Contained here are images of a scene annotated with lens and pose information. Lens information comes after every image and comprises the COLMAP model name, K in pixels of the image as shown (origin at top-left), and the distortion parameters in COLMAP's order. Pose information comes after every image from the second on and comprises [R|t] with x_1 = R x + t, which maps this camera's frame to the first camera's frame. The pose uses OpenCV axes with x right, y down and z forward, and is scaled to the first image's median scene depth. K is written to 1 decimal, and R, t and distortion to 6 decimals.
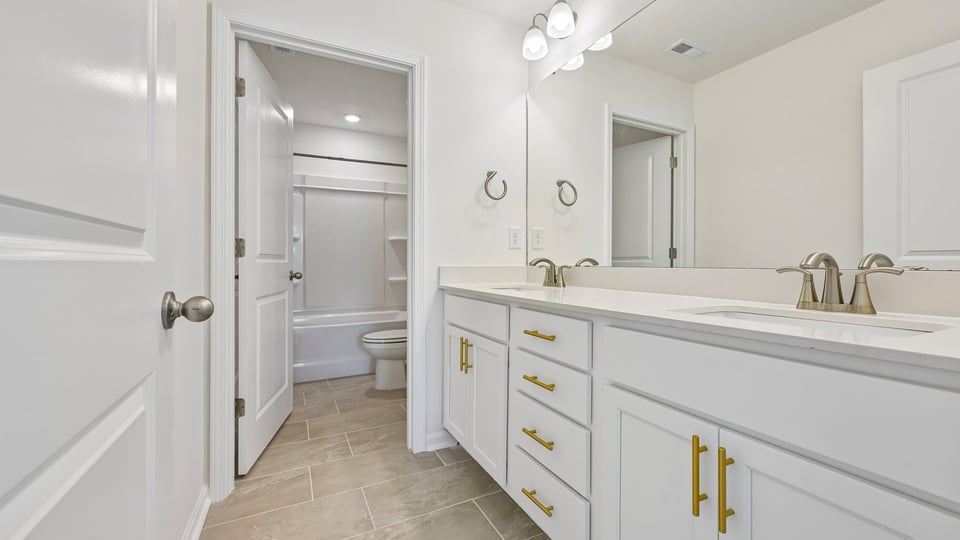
lens RADIAL K [[385.7, 0, 477.6], [0, 385.7, 264.5], [0, 0, 1]] dist [0.003091, 0.000031]
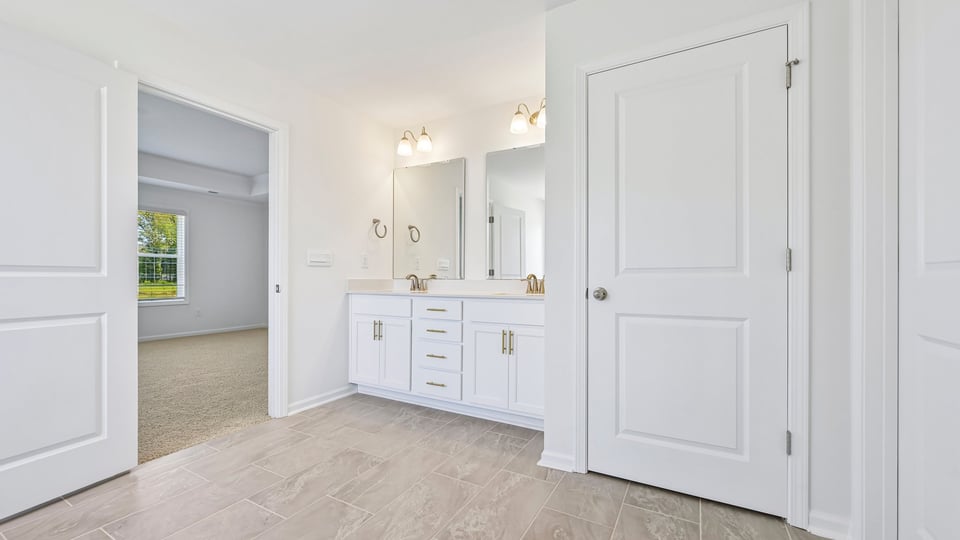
lens RADIAL K [[385.7, 0, 481.5], [0, 385.7, 274.2], [0, 0, 1]] dist [0.003091, 0.000031]
pose [[0.829886, 0.007471, 0.557882, -0.538166], [0.000116, 0.999908, -0.013563, 0.006464], [-0.557933, 0.011321, 0.829809, -0.613754]]
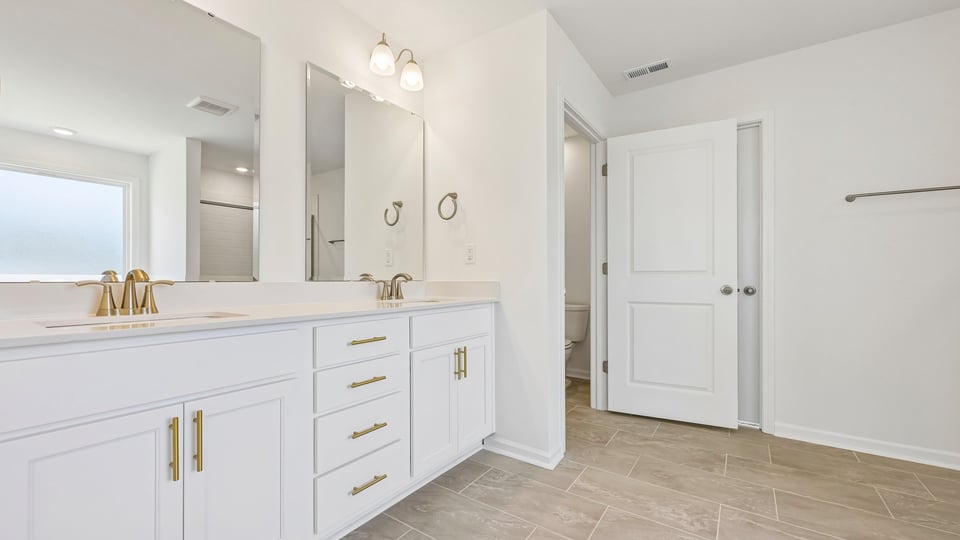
lens RADIAL K [[385.7, 0, 477.4], [0, 385.7, 279.3], [0, 0, 1]] dist [0.003091, 0.000031]
pose [[-0.471902, -0.000748, 0.881651, -0.630689], [0.007801, 0.999957, 0.005023, -0.002577], [-0.881617, 0.009248, -0.471876, 0.806277]]
